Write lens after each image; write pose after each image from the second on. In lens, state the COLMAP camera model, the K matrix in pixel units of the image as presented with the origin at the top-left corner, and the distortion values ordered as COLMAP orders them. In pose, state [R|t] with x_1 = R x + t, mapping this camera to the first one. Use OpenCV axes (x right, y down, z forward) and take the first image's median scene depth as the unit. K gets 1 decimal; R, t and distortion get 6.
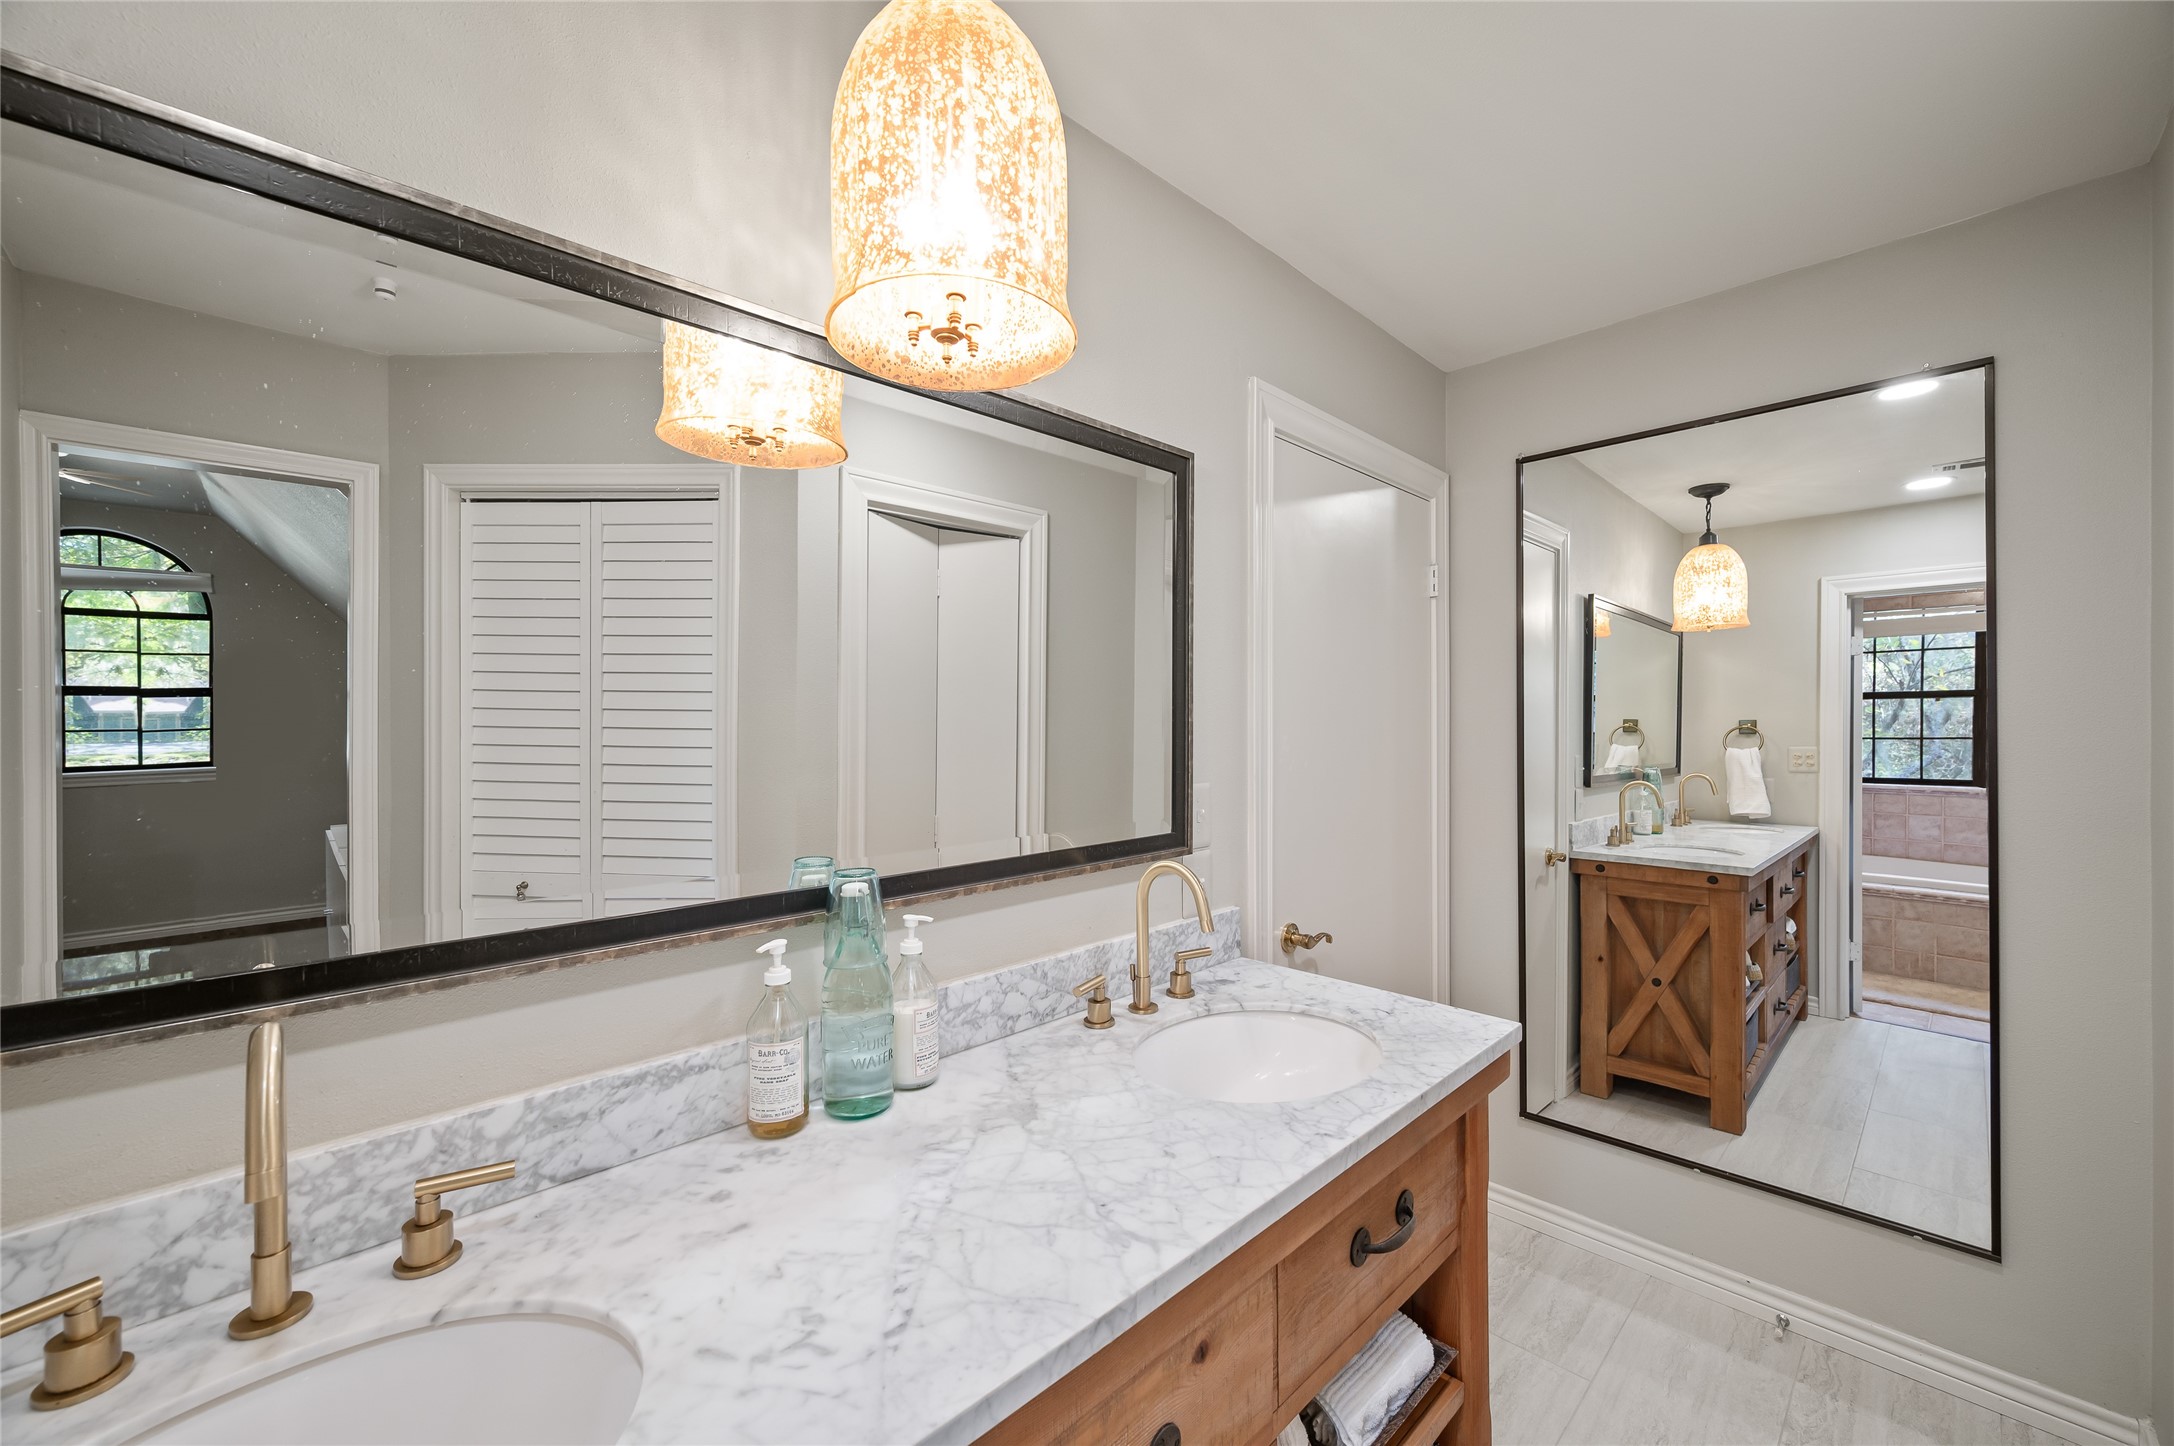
lens RADIAL K [[852.4, 0, 1087.0], [0, 852.4, 723.0], [0, 0, 1]] dist [-0.005249, -0.000125]
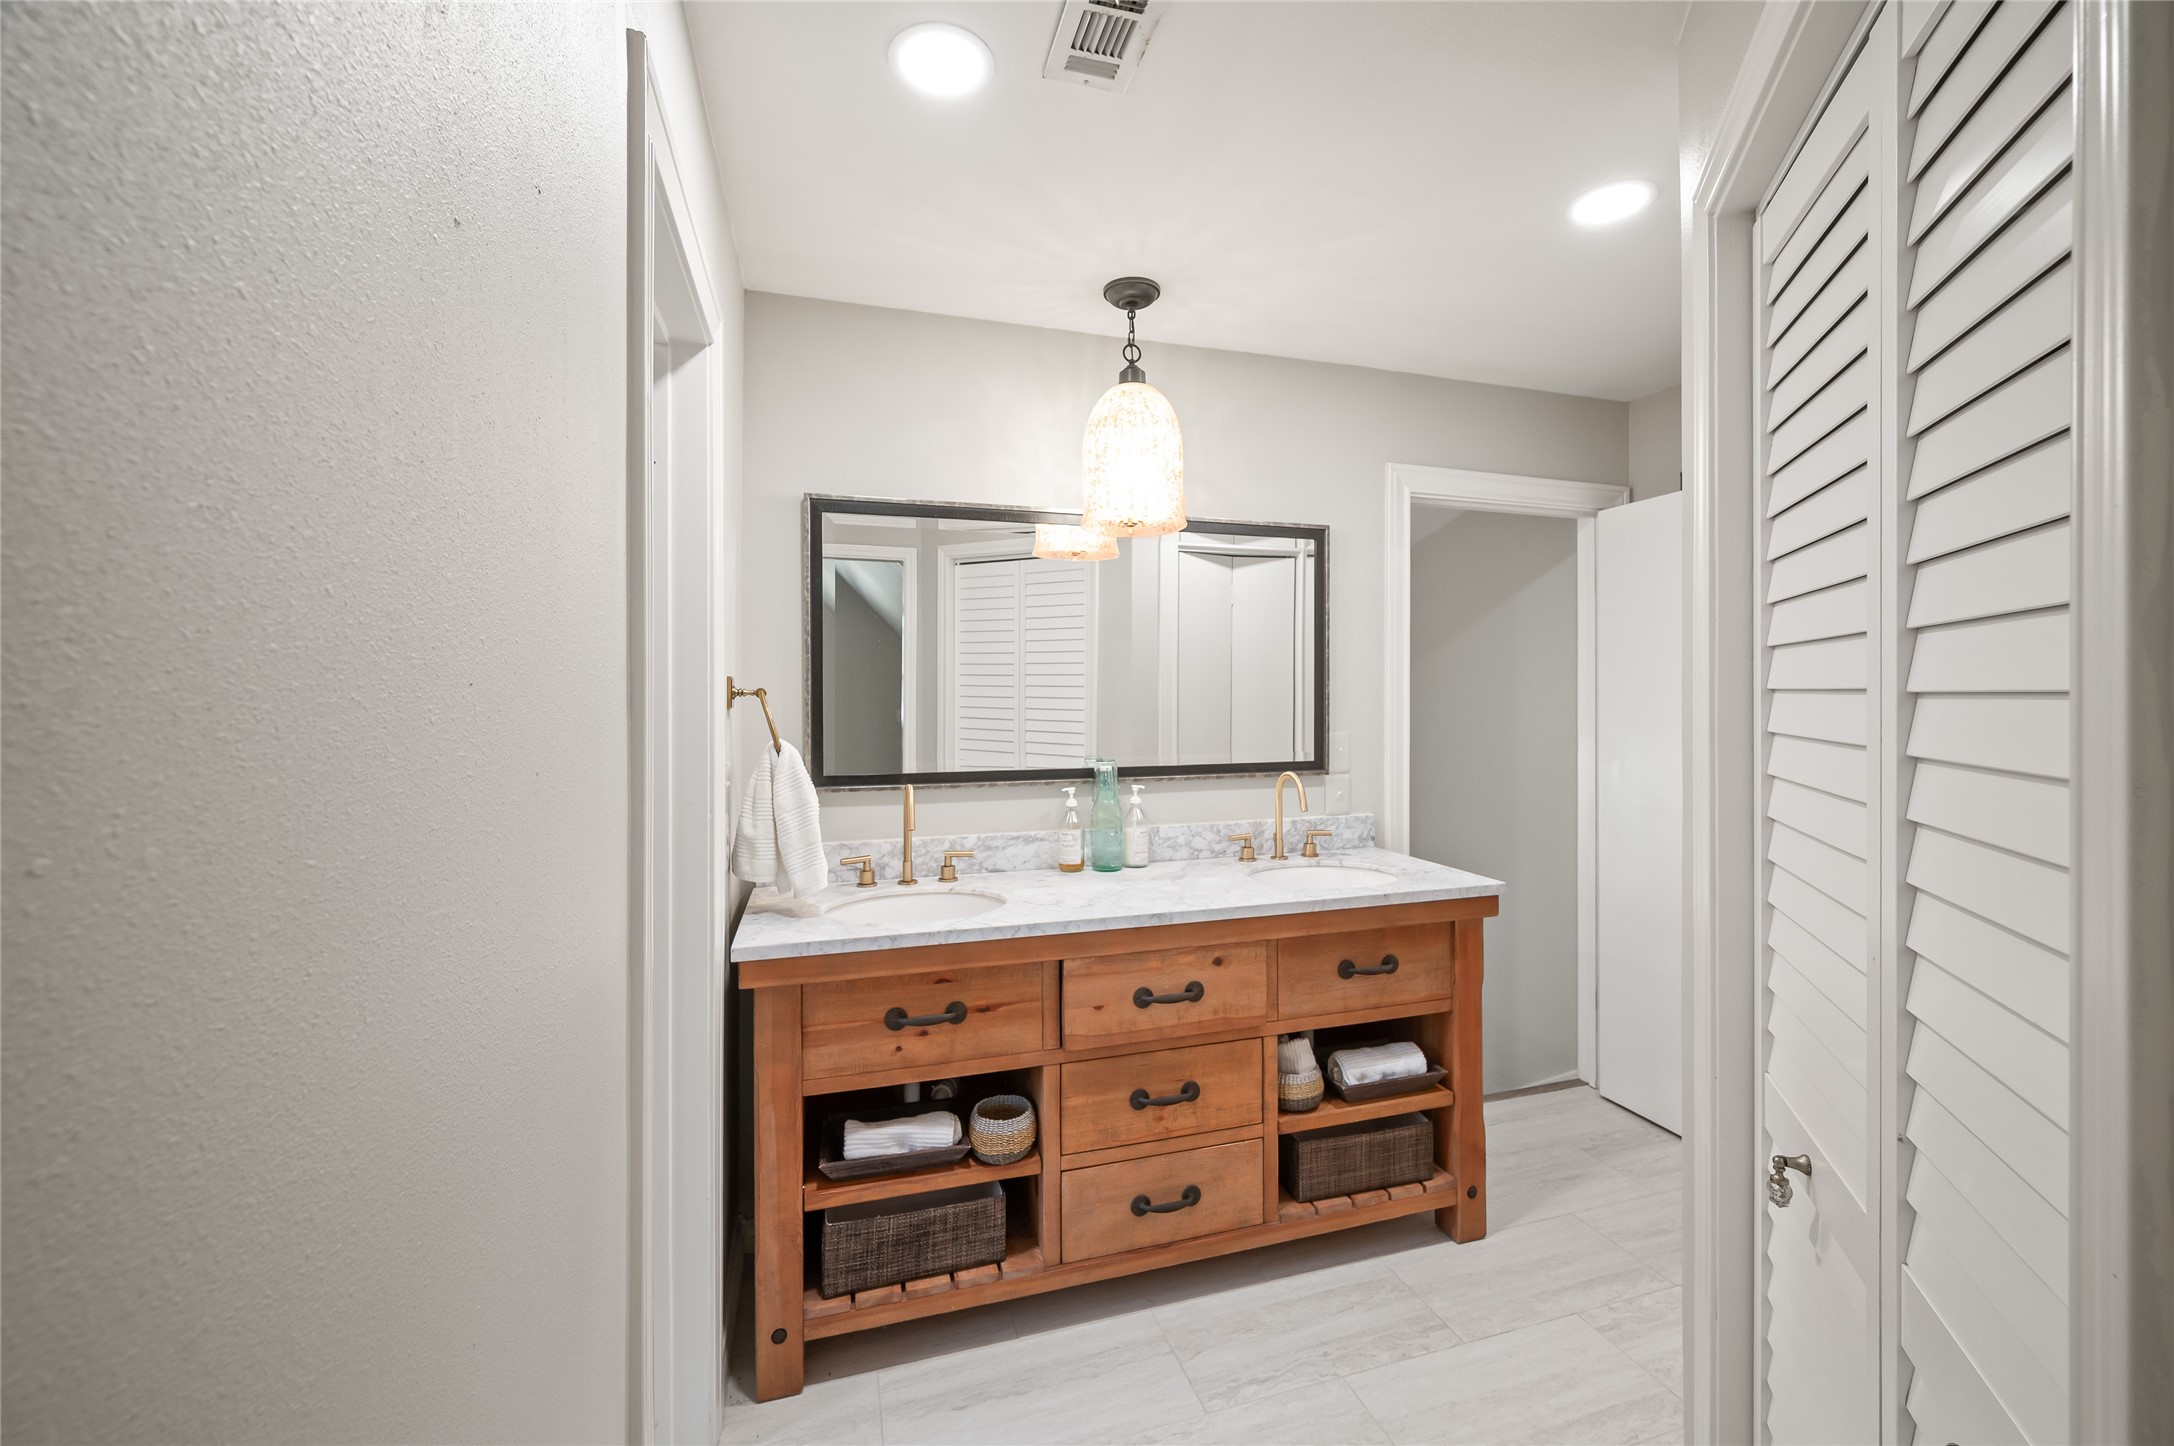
lens RADIAL K [[867.7, 0, 1089.1], [0, 867.7, 695.2], [0, 0, 1]] dist [-0.000502, -0.000030]
pose [[0.888240, -0.000258, -0.459380, 0.718301], [-0.001308, 0.999994, -0.003092, 0.014281], [0.459379, 0.003347, 0.888234, -1.003664]]
